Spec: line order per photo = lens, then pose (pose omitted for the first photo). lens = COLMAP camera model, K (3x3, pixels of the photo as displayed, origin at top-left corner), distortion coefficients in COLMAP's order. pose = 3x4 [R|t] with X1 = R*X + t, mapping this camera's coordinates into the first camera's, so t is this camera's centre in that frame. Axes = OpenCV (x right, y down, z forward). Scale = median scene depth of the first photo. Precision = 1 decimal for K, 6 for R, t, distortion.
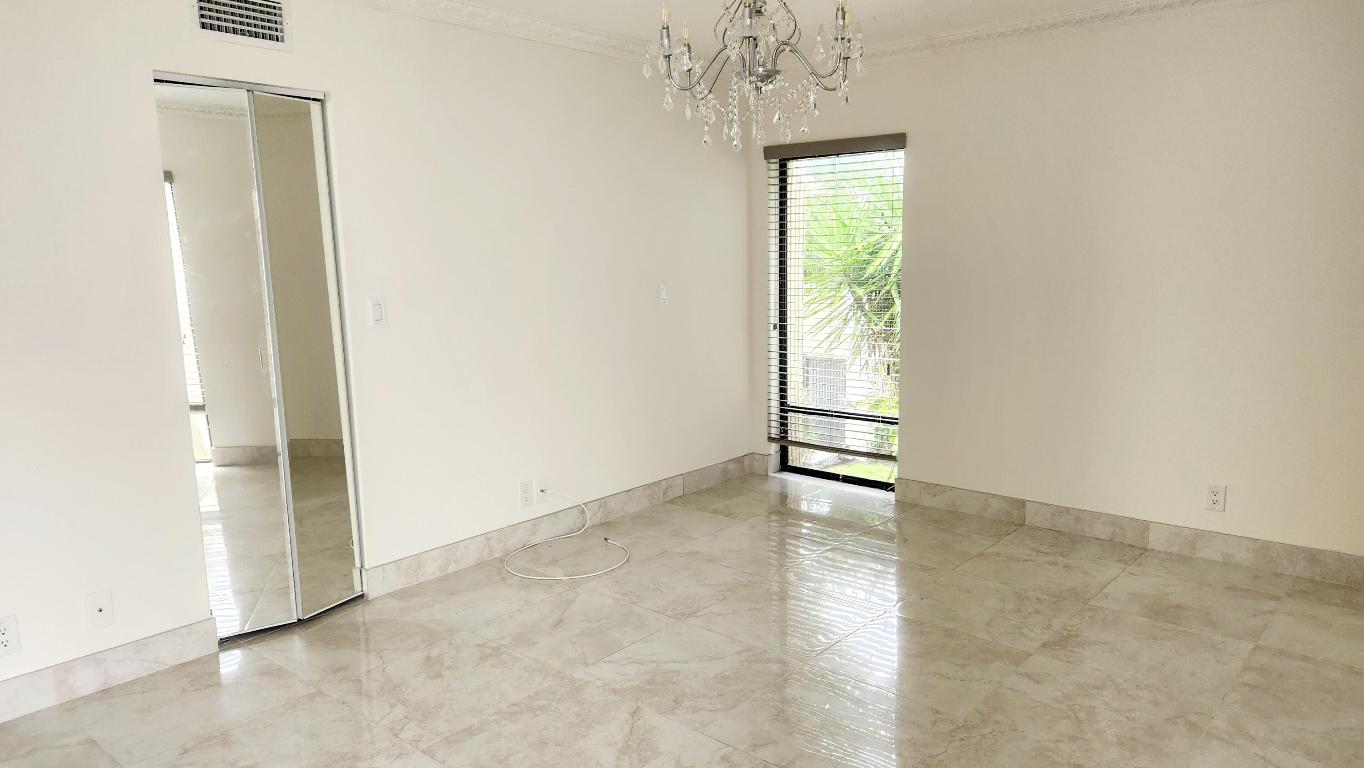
lens RADIAL K [[899.3, 0, 677.7], [0, 899.3, 378.5], [0, 0, 1]] dist [0.032708, -0.034573]
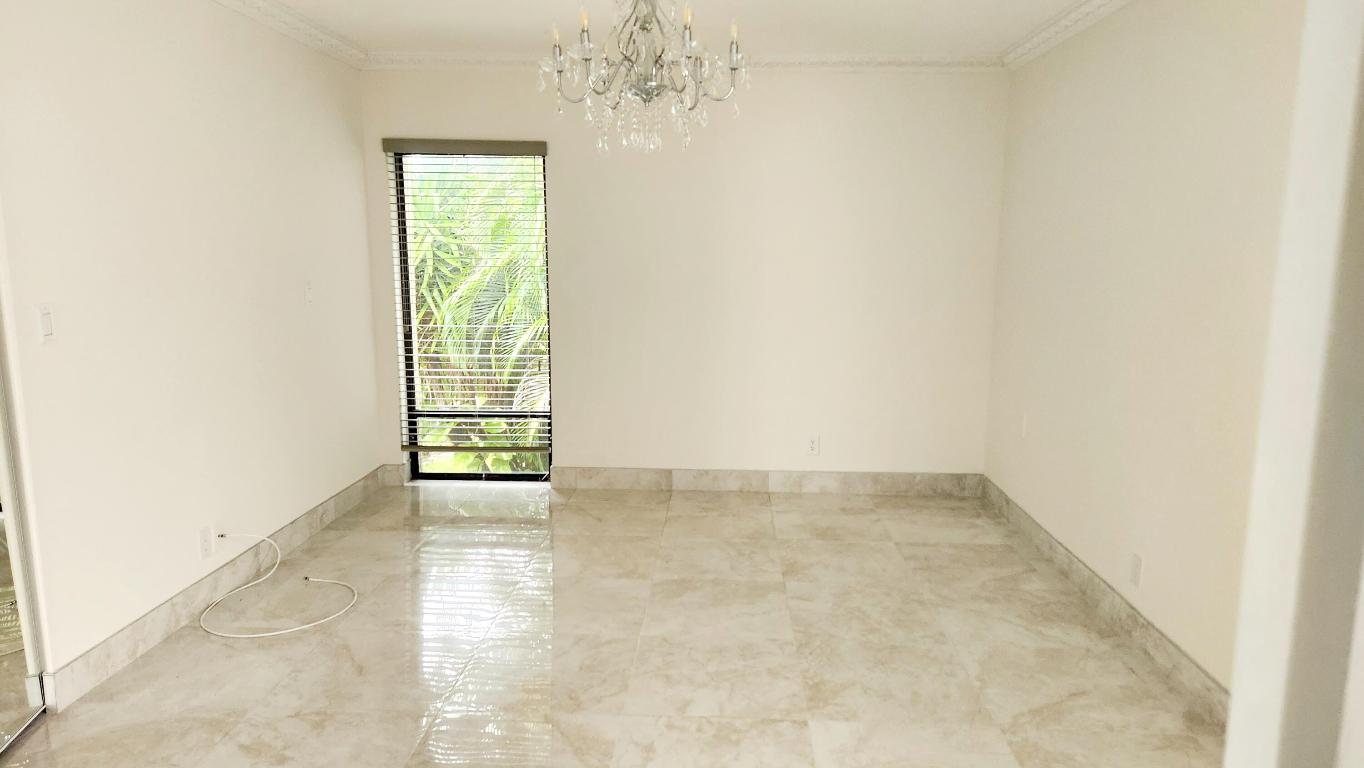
lens RADIAL K [[899.3, 0, 686.5], [0, 899.3, 386.2], [0, 0, 1]] dist [0.032708, -0.034573]
pose [[0.783962, -0.076788, 0.616042, -0.311473], [0.072998, 0.996839, 0.031357, -0.006602], [-0.616502, 0.020387, 0.787089, 0.078988]]
